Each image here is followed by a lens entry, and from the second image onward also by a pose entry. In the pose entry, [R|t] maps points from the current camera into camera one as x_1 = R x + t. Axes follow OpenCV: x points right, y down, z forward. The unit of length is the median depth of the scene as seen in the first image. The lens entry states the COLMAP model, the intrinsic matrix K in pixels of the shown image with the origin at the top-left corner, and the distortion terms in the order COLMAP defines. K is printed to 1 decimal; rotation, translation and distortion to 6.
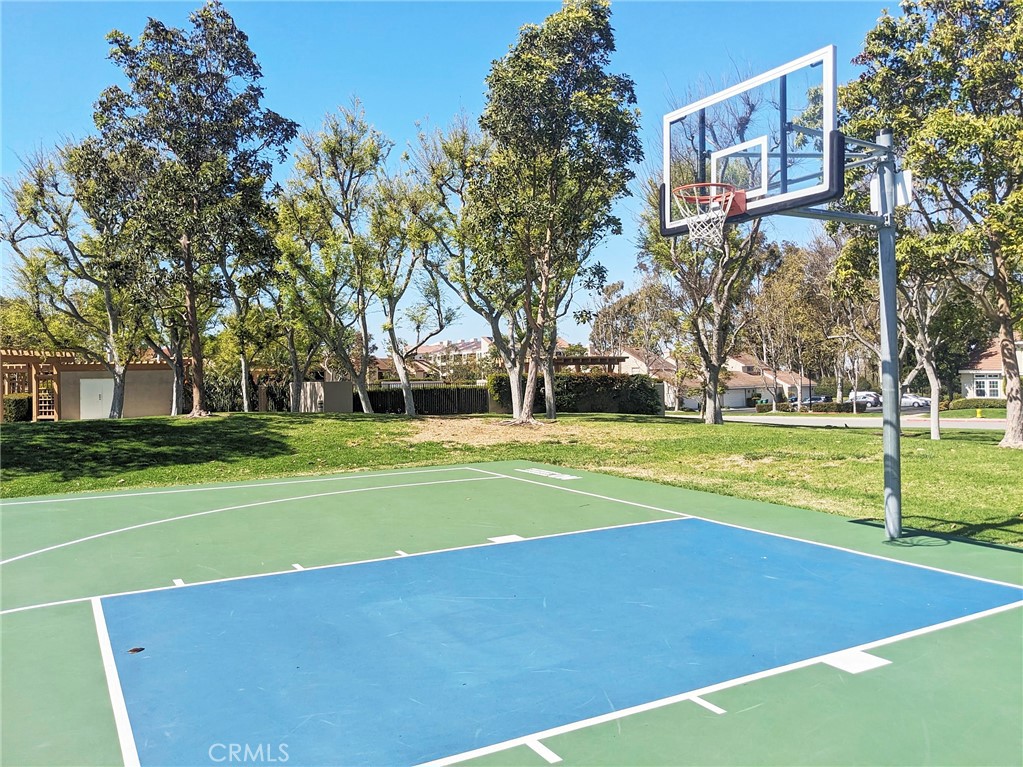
lens RADIAL K [[823.4, 0, 511.5], [0, 823.4, 383.5], [0, 0, 1]] dist [-0.033722, -0.001917]
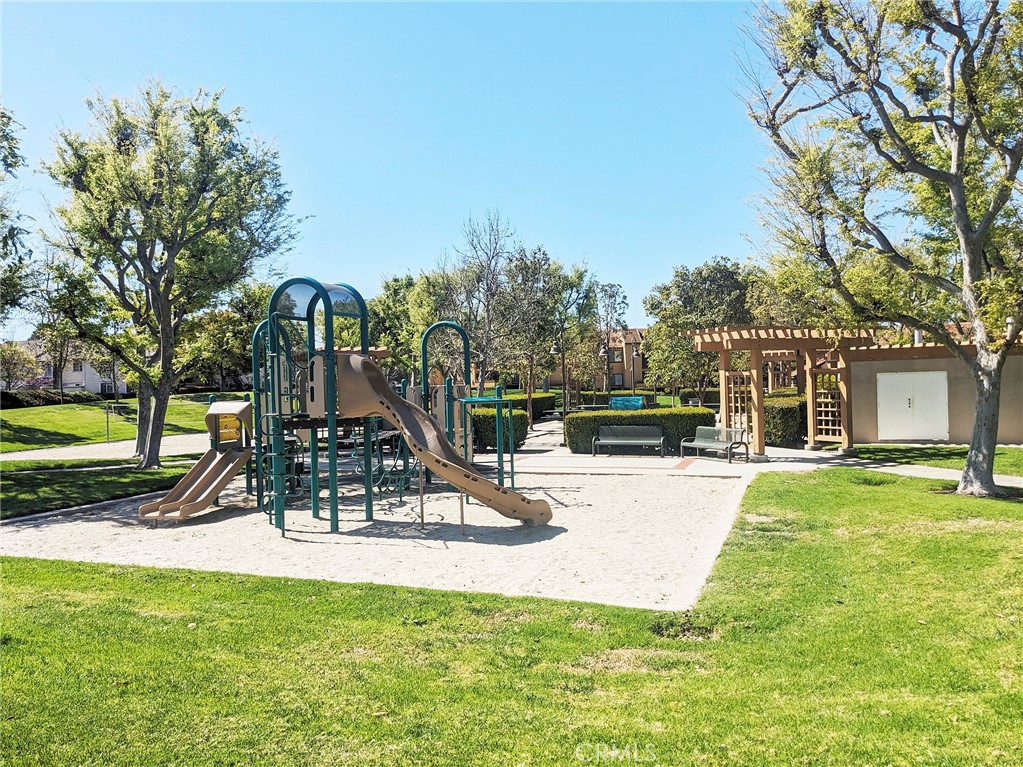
lens RADIAL K [[823.4, 0, 511.5], [0, 823.4, 383.5], [0, 0, 1]] dist [-0.033722, -0.001917]
pose [[0.649956, 0.000990, -0.759971, -0.286556], [0.017657, 0.999710, 0.016403, -0.015164], [0.759767, -0.024080, 0.649750, 0.466183]]
